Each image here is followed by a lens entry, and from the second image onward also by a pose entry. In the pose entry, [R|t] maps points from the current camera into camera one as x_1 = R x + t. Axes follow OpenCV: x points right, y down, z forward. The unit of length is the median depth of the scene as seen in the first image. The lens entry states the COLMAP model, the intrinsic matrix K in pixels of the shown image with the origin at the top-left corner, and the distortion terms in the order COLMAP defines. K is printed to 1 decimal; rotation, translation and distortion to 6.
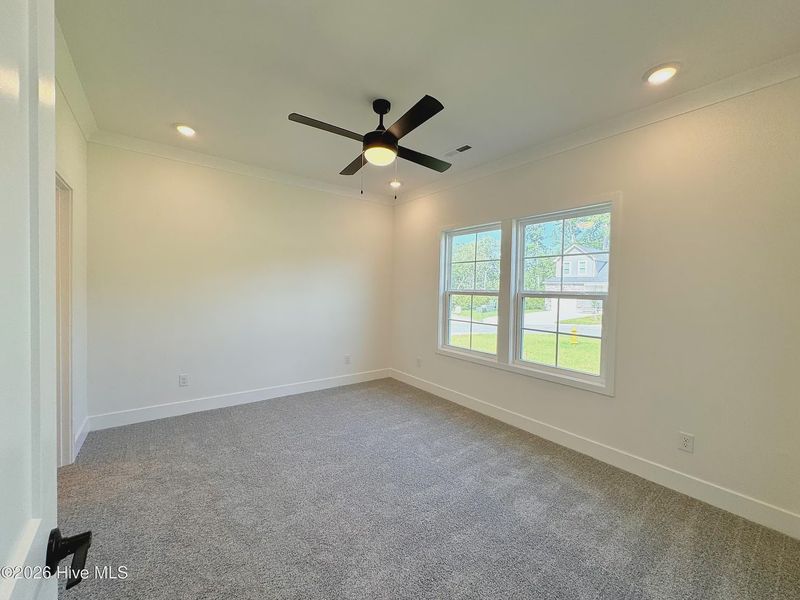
lens RADIAL K [[320.2, 0, 400.0], [0, 320.2, 300.0], [0, 0, 1]] dist [-0.000874, -0.000086]
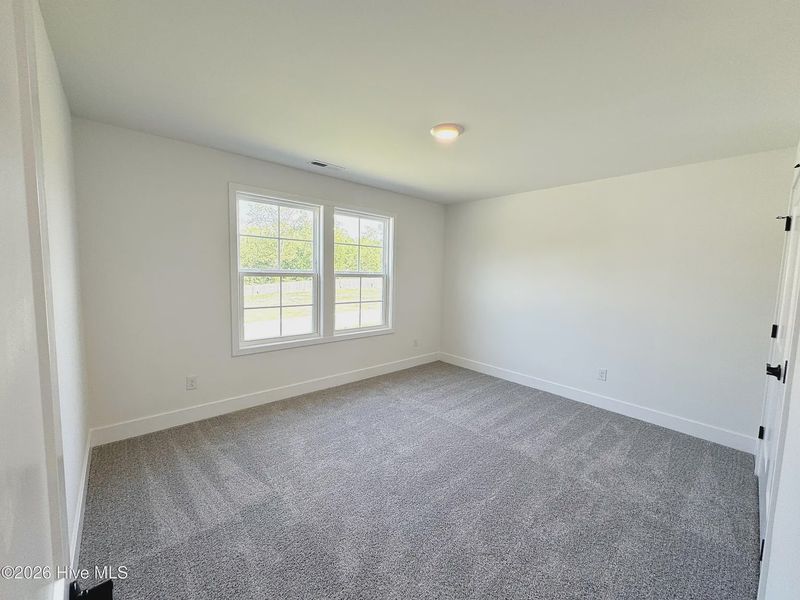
lens RADIAL K [[320.2, 0, 400.0], [0, 320.2, 300.0], [0, 0, 1]] dist [-0.000874, -0.000086]
pose [[-0.072518, -0.120554, 0.990054, -0.753212], [-0.006741, 0.992705, 0.120383, -0.060945], [-0.997344, 0.002056, -0.072802, 0.823220]]
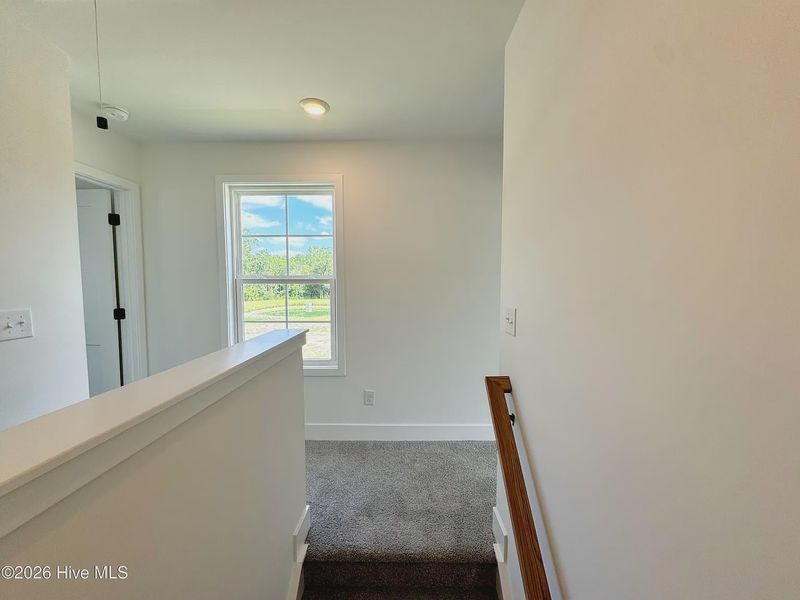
lens RADIAL K [[355.4, 0, 400.0], [0, 355.4, 300.0], [0, 0, 1]] dist [0.000002, -0.000012]
pose [[0.608291, -0.071147, 0.790519, -0.211611], [0.038596, 0.997448, 0.060071, -0.012600], [-0.792776, -0.006030, 0.609484, 0.280066]]
